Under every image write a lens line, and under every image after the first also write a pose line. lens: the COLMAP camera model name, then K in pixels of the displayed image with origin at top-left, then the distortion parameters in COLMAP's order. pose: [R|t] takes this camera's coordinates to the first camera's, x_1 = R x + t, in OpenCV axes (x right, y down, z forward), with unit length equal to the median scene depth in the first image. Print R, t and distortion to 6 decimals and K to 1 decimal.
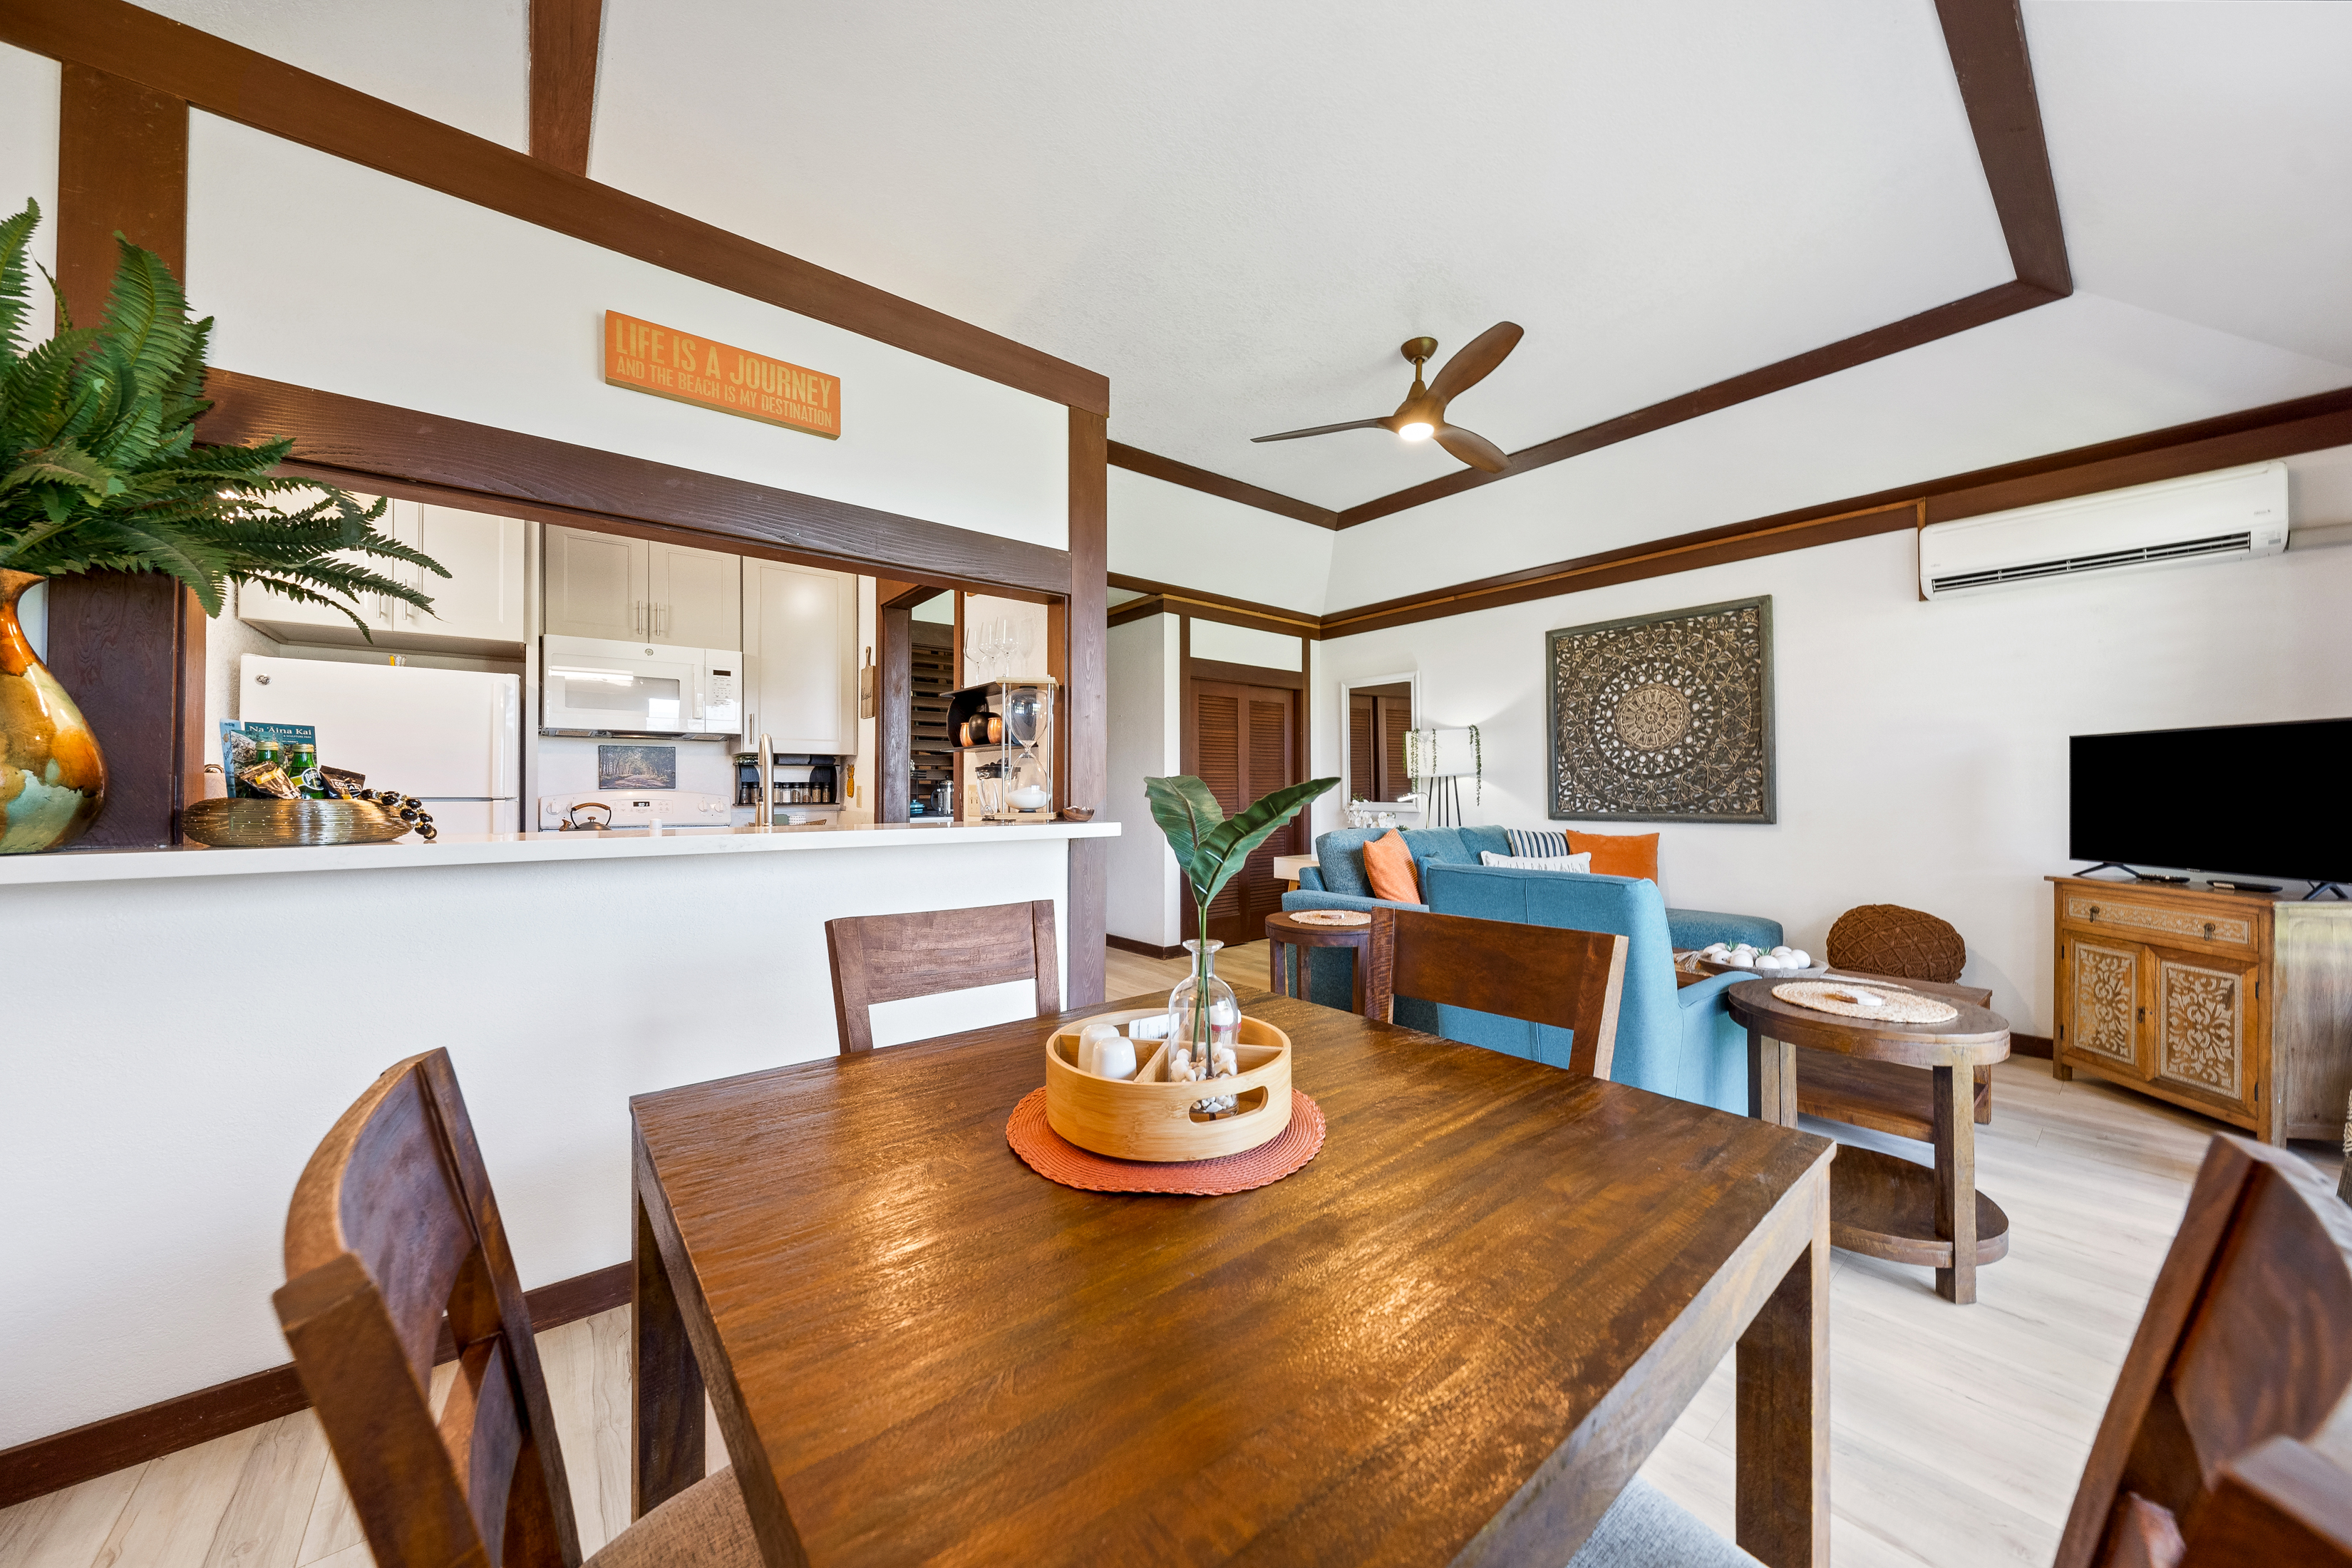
lens RADIAL K [[808.2, 0, 1157.9], [0, 808.2, 774.5], [0, 0, 1]] dist [-0.002684, -0.000285]
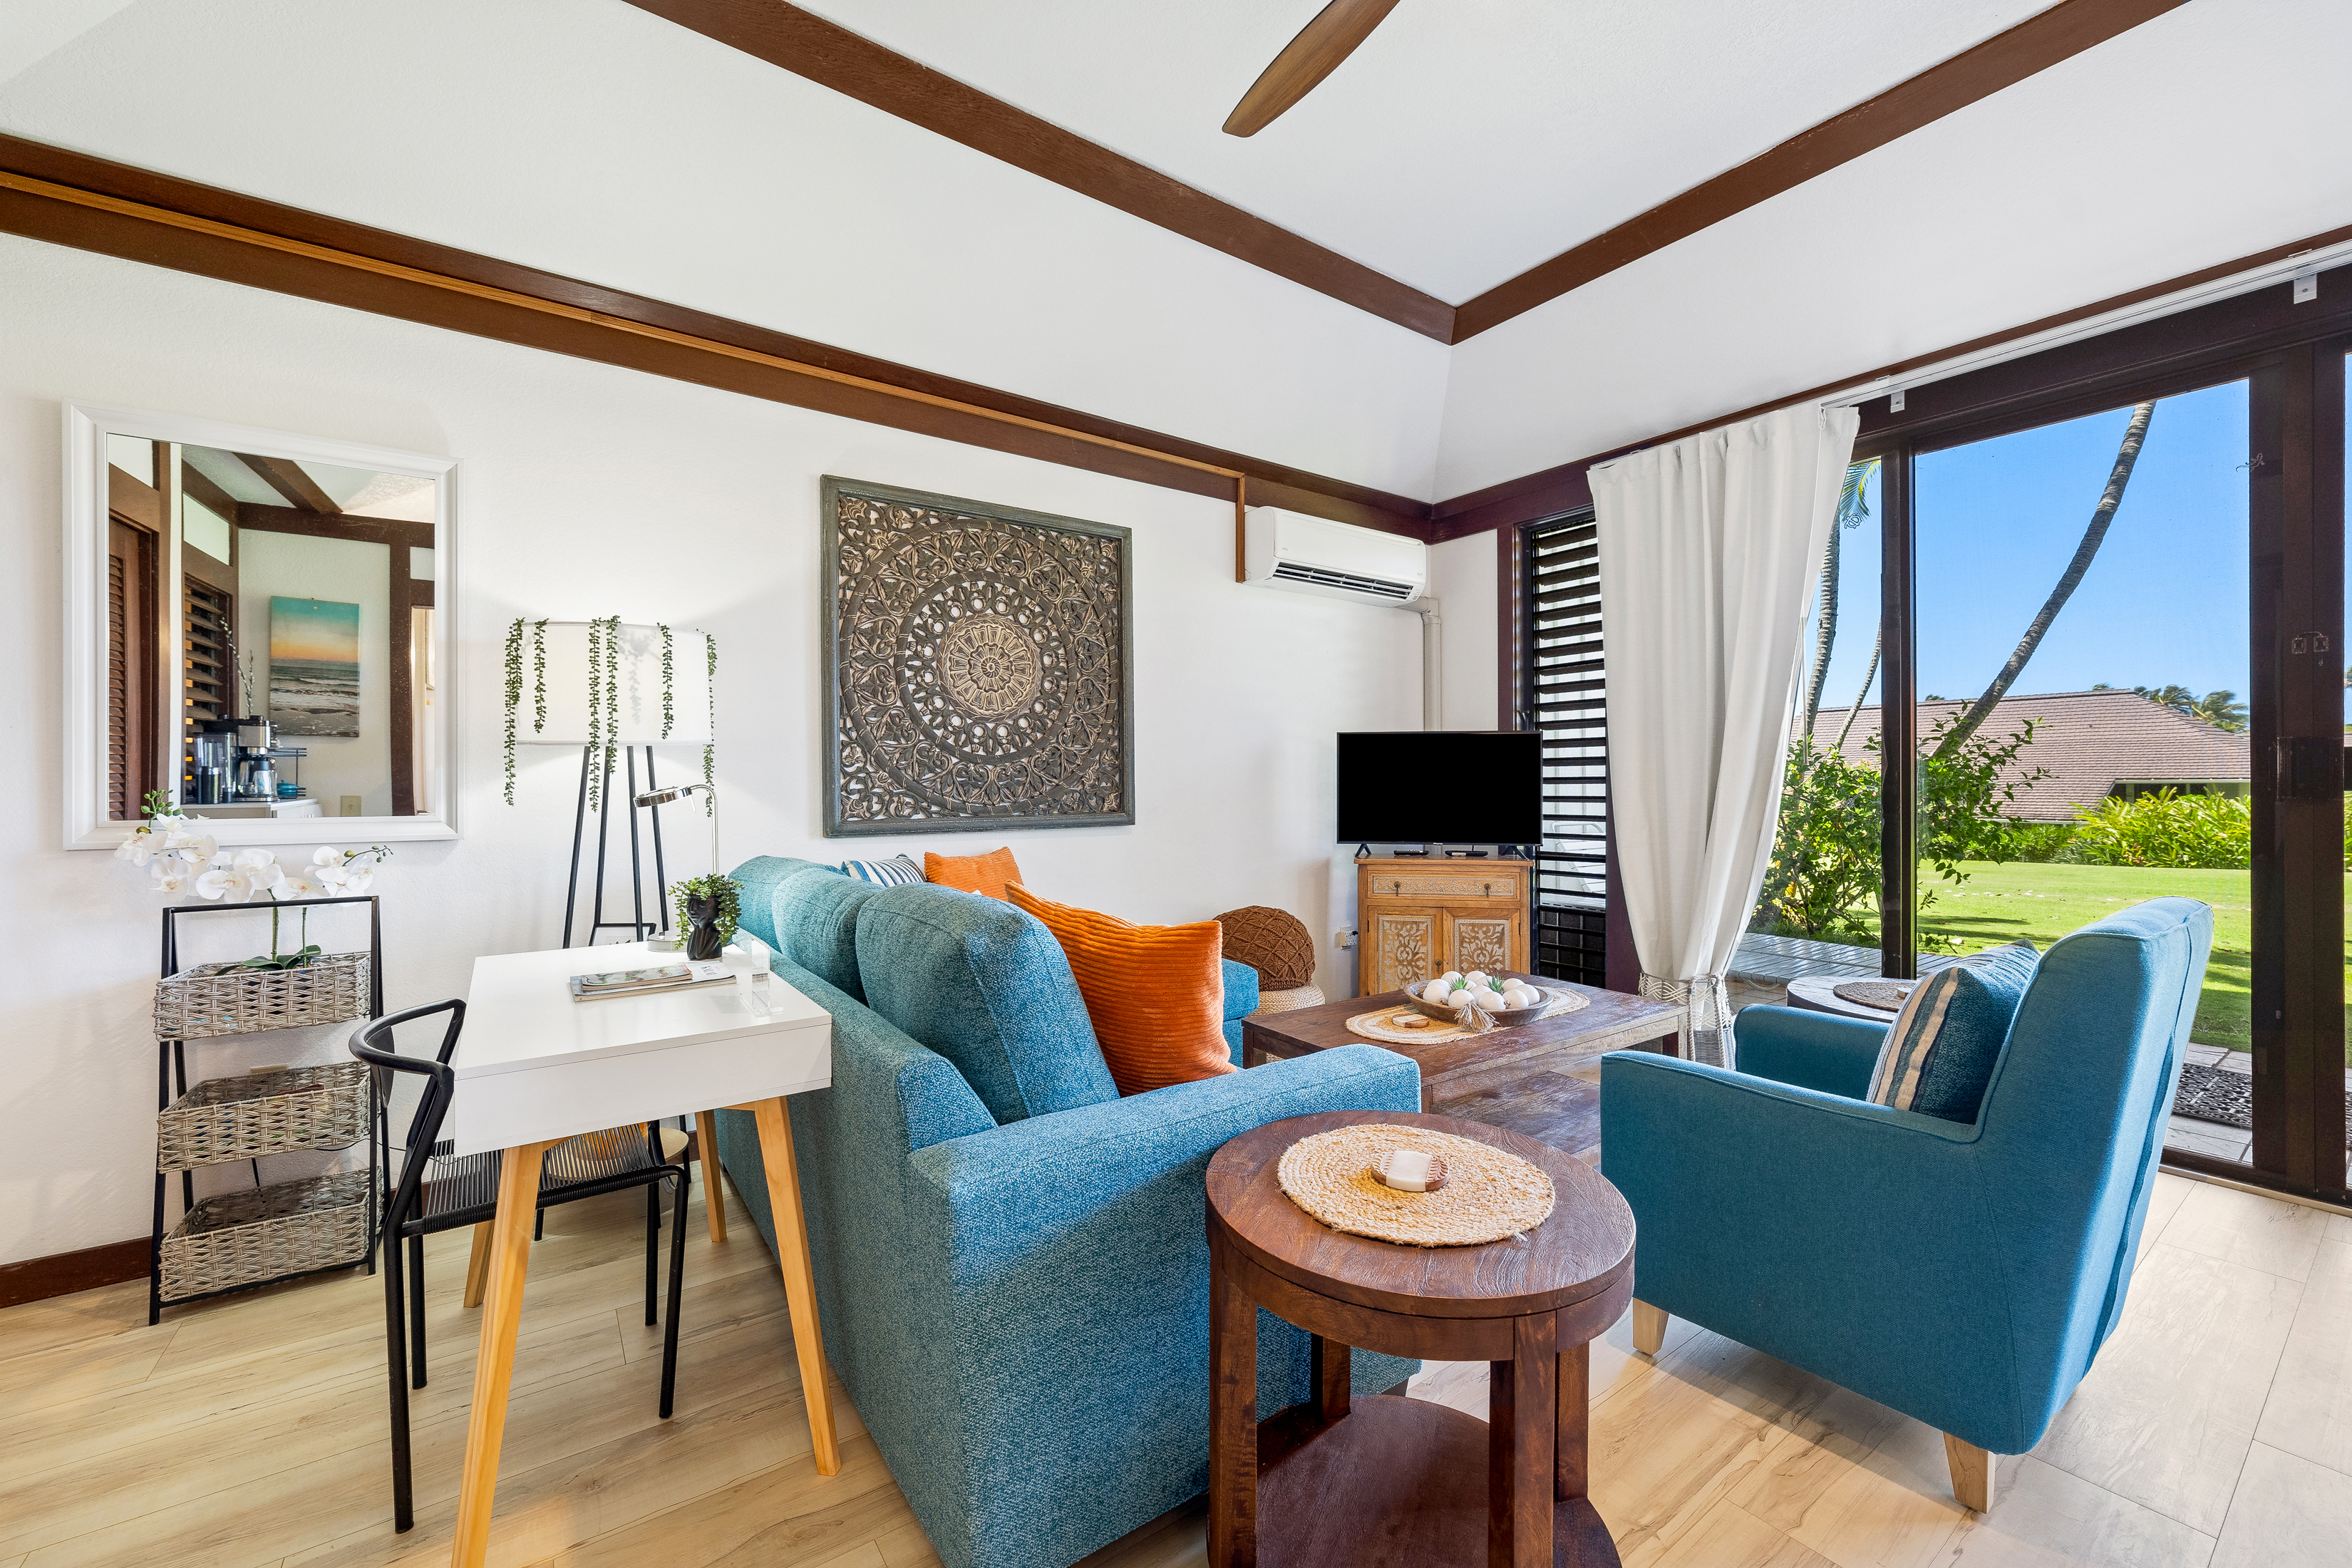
lens RADIAL K [[903.1, 0, 1179.8], [0, 903.1, 779.5], [0, 0, 1]] dist [-0.001066, -0.000028]
pose [[0.046447, 0.008297, 0.998886, -0.097392], [-0.016012, 0.999843, -0.007560, 0.021909], [-0.998792, -0.015643, 0.046573, 0.847504]]
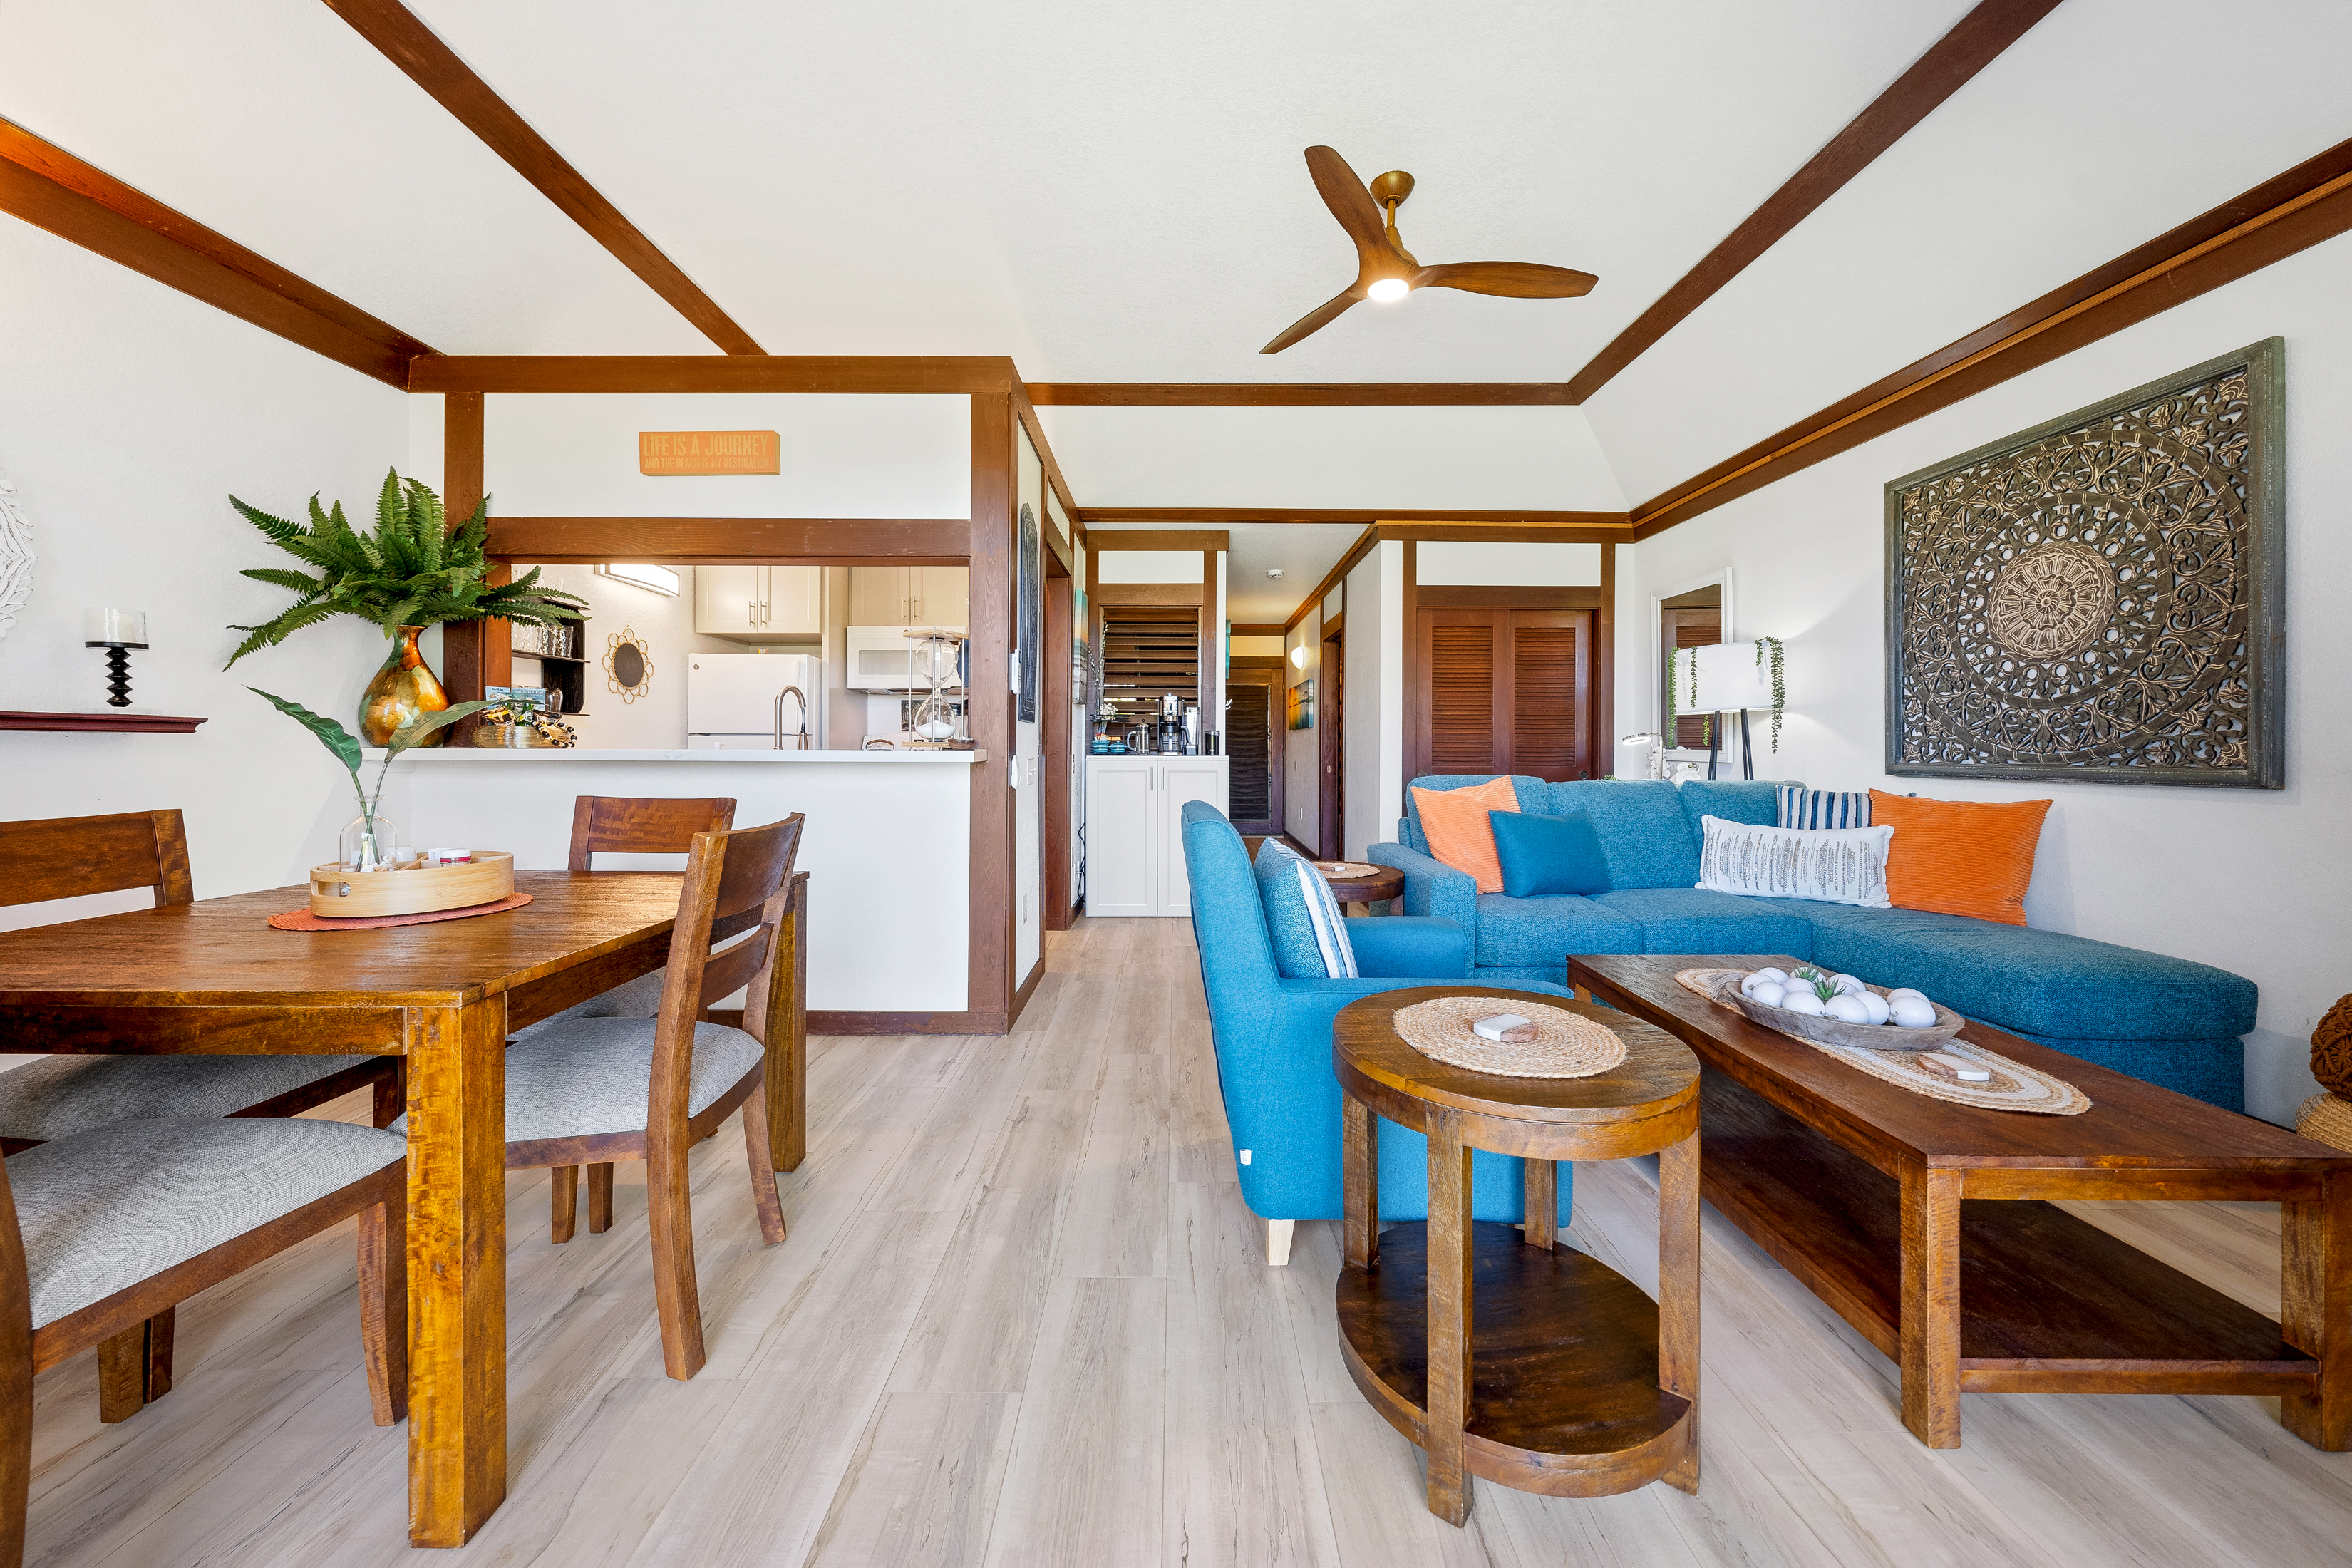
lens RADIAL K [[808.2, 0, 1162.1], [0, 808.2, 738.6], [0, 0, 1]] dist [-0.002684, -0.000285]
pose [[0.780574, 0.000940, -0.625062, 0.494189], [0.007027, 0.999922, 0.010279, 0.018145], [0.625023, -0.012416, 0.780507, 0.153403]]
